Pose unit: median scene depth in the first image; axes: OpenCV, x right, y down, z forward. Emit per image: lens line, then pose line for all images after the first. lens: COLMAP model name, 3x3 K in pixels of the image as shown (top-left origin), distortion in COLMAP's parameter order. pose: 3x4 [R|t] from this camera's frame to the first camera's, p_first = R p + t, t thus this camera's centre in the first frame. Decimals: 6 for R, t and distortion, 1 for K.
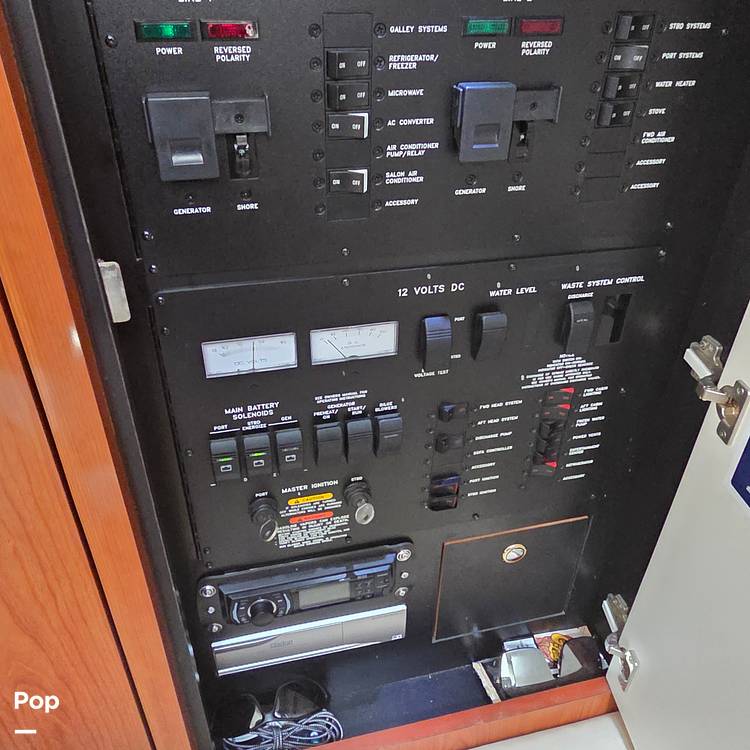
lens RADIAL K [[626.4, 0, 365.5], [0, 626.4, 365.2], [0, 0, 1]] dist [-0.000294, 0.003585]
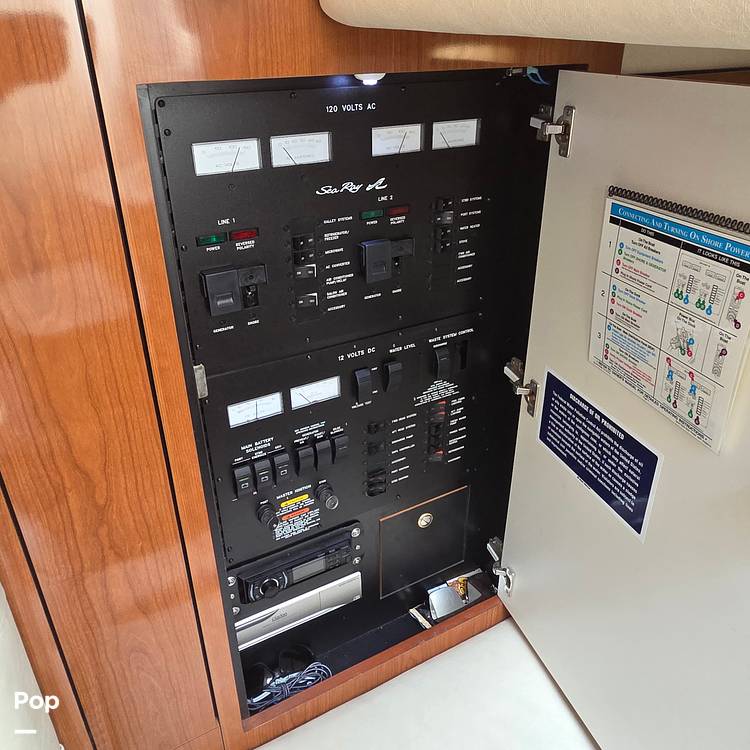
lens RADIAL K [[634.6, 0, 370.5], [0, 634.6, 361.4], [0, 0, 1]] dist [-0.004035, 0.010764]
pose [[0.962112, -0.141501, 0.233062, -0.246238], [0.162098, 0.984171, -0.071632, 0.025258], [-0.219237, 0.106697, 0.969820, -0.622159]]
